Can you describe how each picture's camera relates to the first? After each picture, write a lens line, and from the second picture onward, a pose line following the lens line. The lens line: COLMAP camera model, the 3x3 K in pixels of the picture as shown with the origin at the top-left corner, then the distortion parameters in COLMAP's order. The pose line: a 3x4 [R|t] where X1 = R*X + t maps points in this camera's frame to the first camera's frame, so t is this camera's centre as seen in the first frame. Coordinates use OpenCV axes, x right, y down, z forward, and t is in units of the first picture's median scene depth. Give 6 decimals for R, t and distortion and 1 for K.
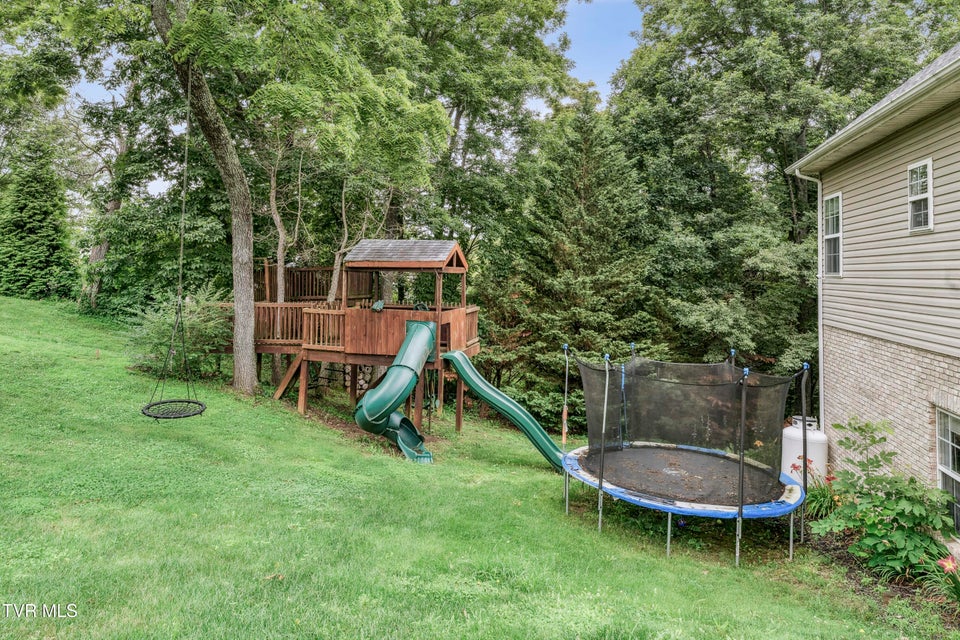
lens RADIAL K [[557.3, 0, 501.7], [0, 557.3, 247.3], [0, 0, 1]] dist [0.001512, 0.000942]
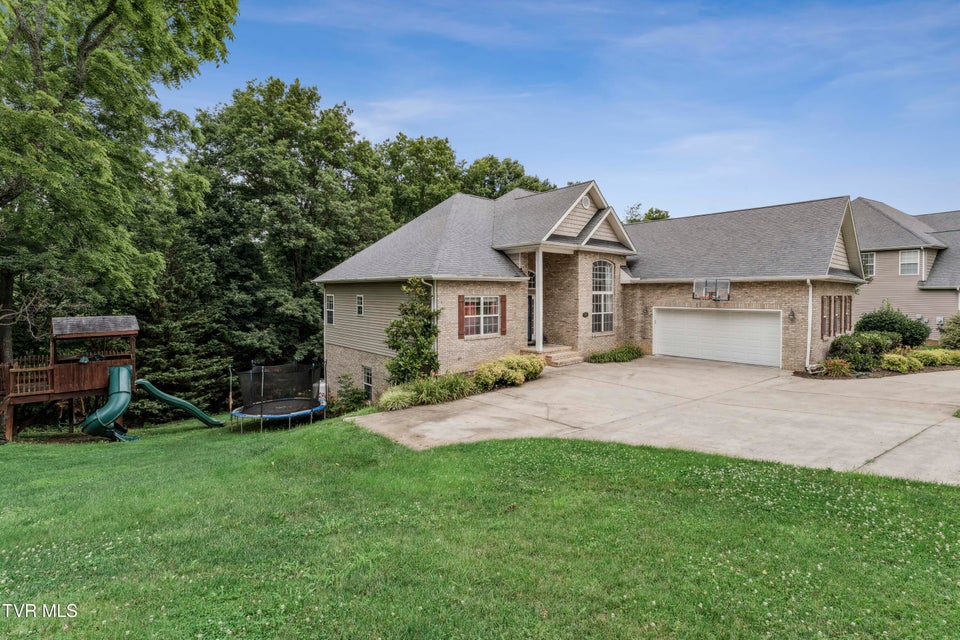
lens RADIAL K [[440.4, 0, 470.1], [0, 440.4, 291.8], [0, 0, 1]] dist [-0.000693, -0.000190]
pose [[0.586440, -0.021995, 0.809694, -0.381106], [-0.029458, 0.998391, 0.048456, -0.120821], [-0.809457, -0.052269, 0.584848, -0.410831]]
